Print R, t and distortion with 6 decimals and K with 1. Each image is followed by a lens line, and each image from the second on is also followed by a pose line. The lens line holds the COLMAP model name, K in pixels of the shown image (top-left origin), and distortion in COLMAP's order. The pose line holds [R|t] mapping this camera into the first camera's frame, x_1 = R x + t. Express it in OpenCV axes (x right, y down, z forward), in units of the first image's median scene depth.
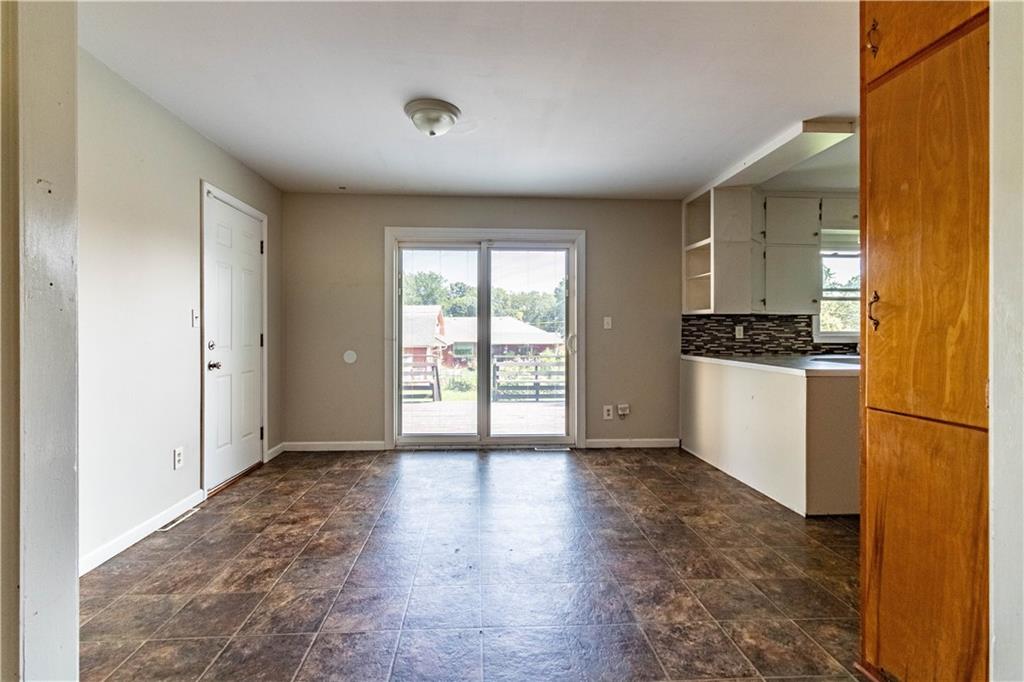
lens RADIAL K [[476.2, 0, 502.9], [0, 476.2, 332.4], [0, 0, 1]] dist [-0.001638, 0.001529]
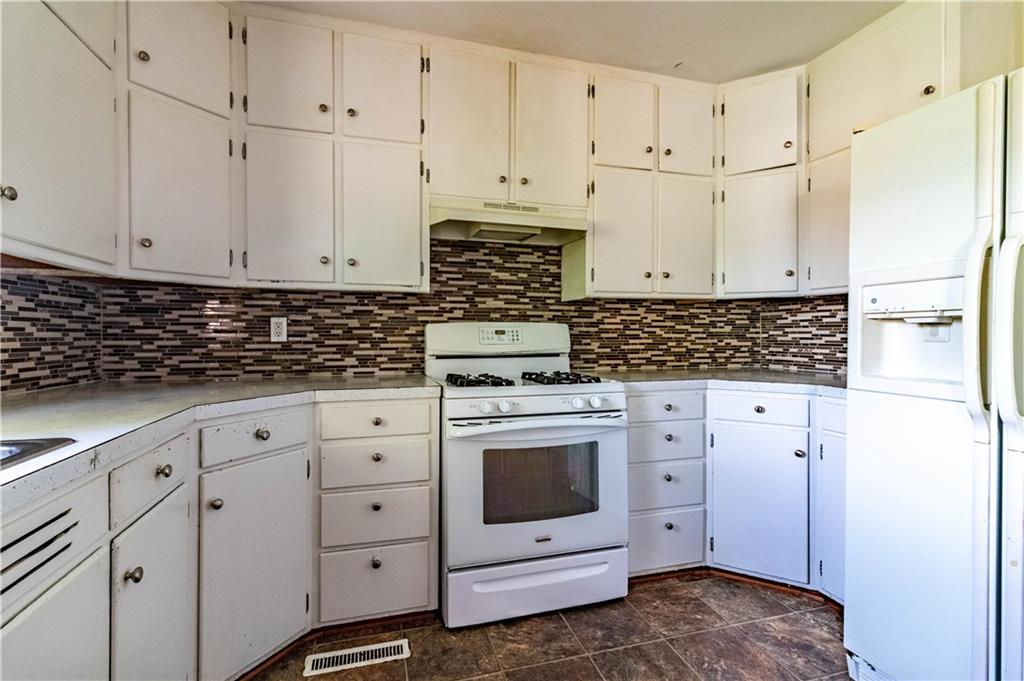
lens RADIAL K [[476.2, 0, 506.8], [0, 476.2, 332.4], [0, 0, 1]] dist [-0.001638, 0.001529]
pose [[-0.221463, 0.006163, 0.975149, 0.083167], [-0.000527, 0.999979, -0.006439, 0.004375], [-0.975169, -0.001940, -0.221455, 0.500125]]
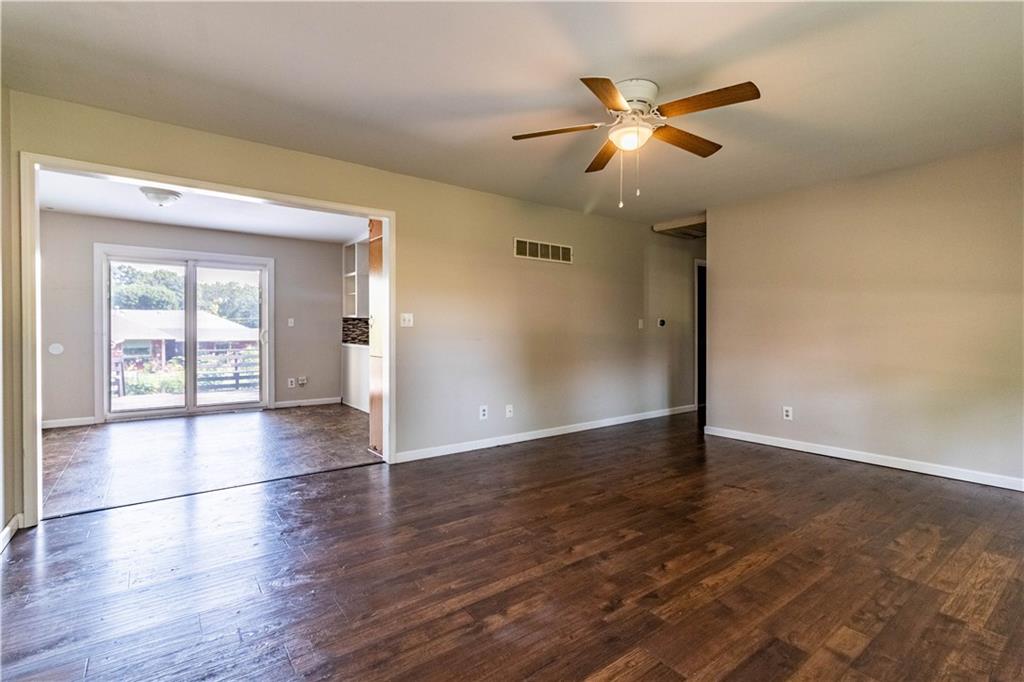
lens RADIAL K [[476.2, 0, 505.2], [0, 476.2, 335.2], [0, 0, 1]] dist [-0.001638, 0.001529]
pose [[0.834189, -0.004729, 0.551458, -0.040319], [-0.002461, 0.999921, 0.012298, -0.000056], [-0.551473, -0.011616, 0.834112, -0.598660]]
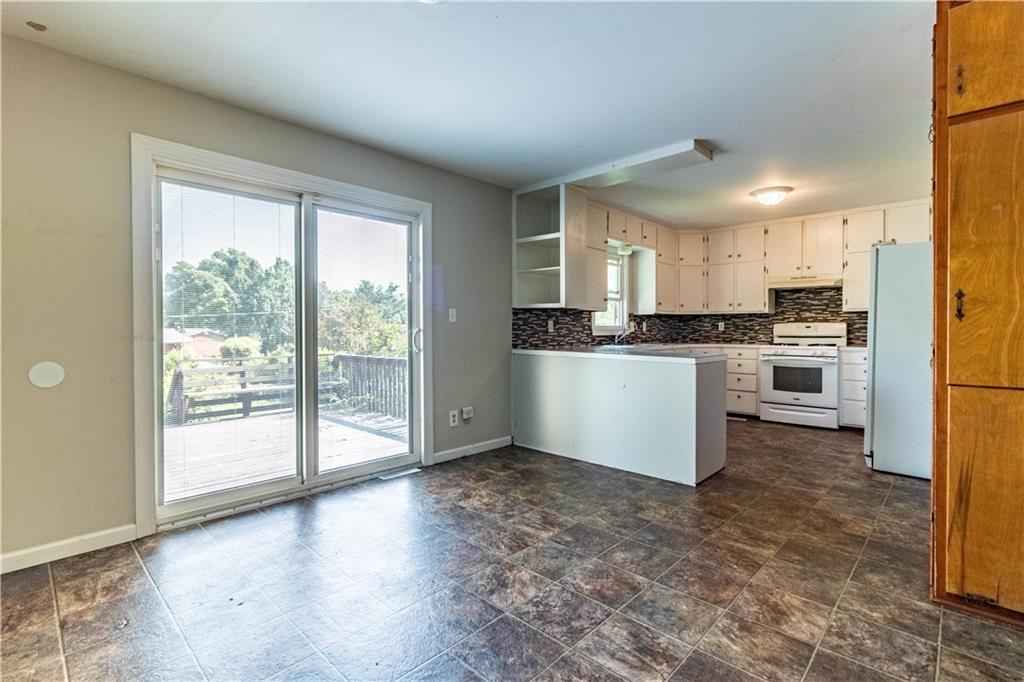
lens RADIAL K [[476.2, 0, 506.1], [0, 476.2, 333.7], [0, 0, 1]] dist [-0.001638, 0.001529]
pose [[0.731042, -0.010332, 0.682255, -0.301232], [0.002658, 0.999921, 0.012294, 0.002915], [-0.682328, -0.007174, 0.731011, 0.298992]]
